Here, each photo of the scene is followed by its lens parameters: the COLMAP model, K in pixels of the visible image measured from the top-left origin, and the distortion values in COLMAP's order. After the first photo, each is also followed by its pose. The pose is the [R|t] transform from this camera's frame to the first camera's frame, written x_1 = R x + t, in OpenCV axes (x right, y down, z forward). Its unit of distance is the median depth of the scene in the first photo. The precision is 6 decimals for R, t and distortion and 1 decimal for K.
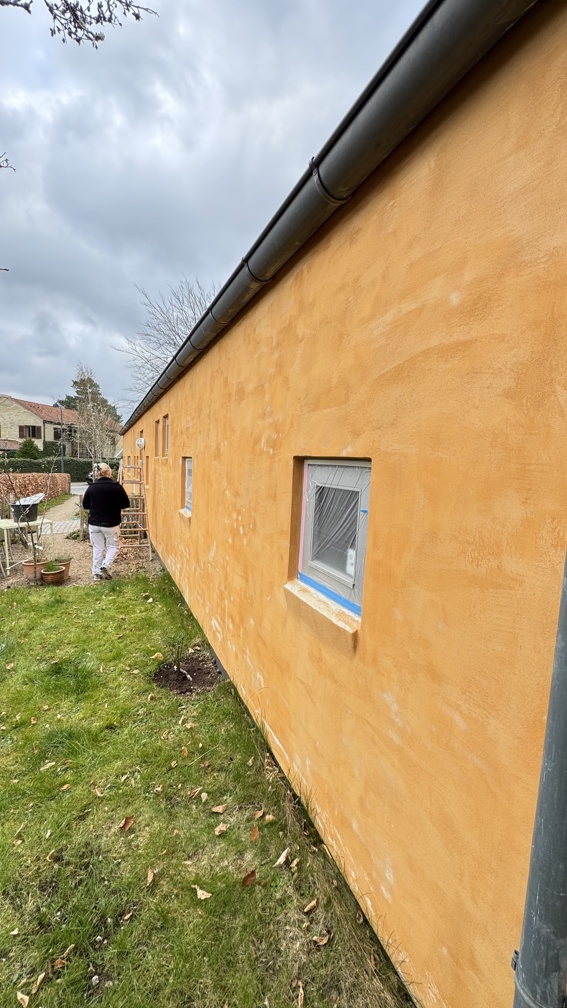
lens RADIAL K [[398.0, 0, 277.2], [0, 398.0, 503.9], [0, 0, 1]] dist [0.002558, -0.000490]
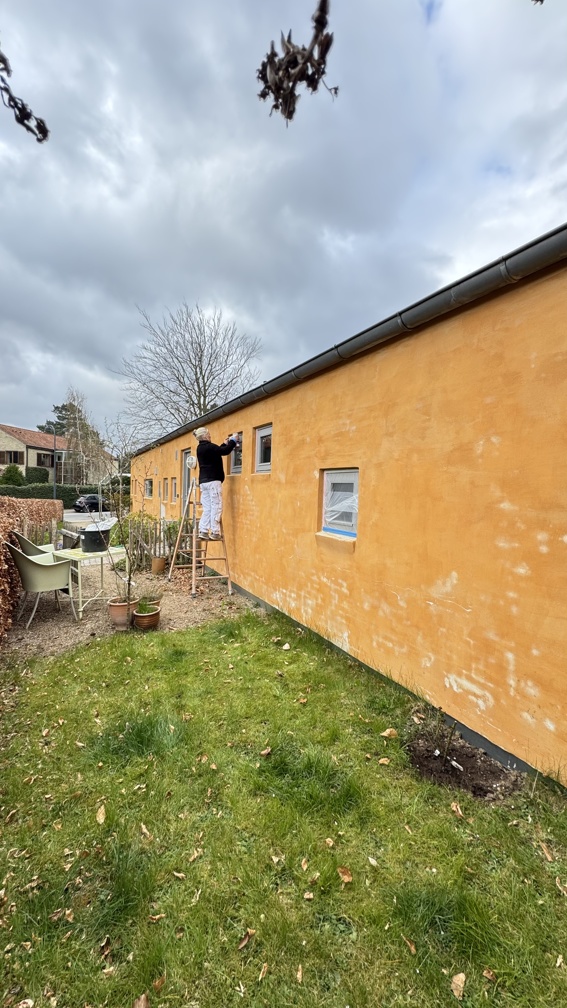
lens RADIAL K [[398.0, 0, 278.0], [0, 398.0, 505.6], [0, 0, 1]] dist [0.002558, -0.000490]
pose [[0.998284, -0.012553, 0.057192, -0.316829], [0.015917, 0.998145, -0.058756, 0.004131], [-0.056348, 0.059566, 0.996633, 0.153376]]
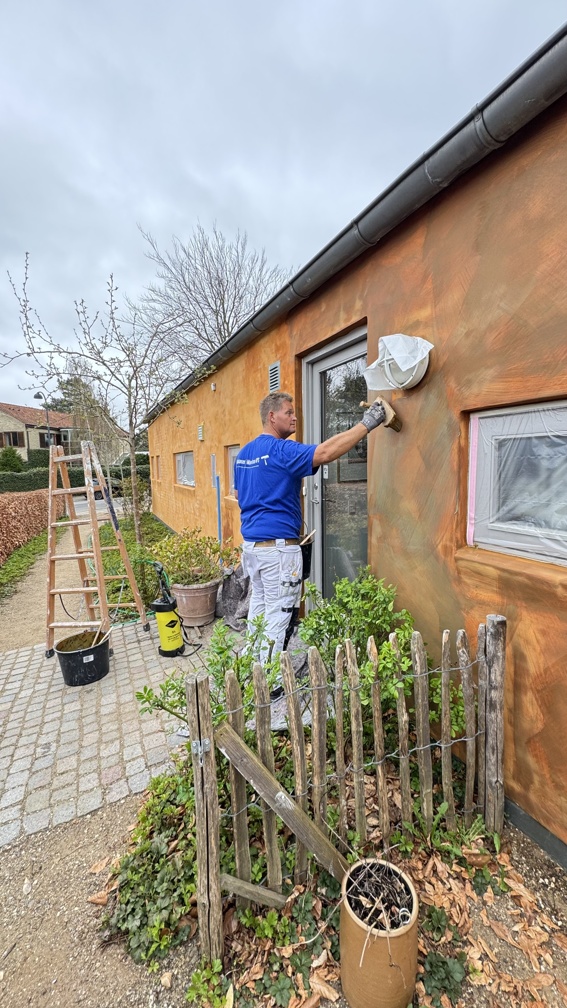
lens RADIAL K [[398.0, 0, 276.0], [0, 398.0, 509.9], [0, 0, 1]] dist [0.002558, -0.000490]
pose [[0.997937, -0.063652, 0.008430, -0.716135], [0.063478, 0.997793, 0.019500, -0.132536], [-0.009652, -0.018925, 0.999774, 1.358114]]
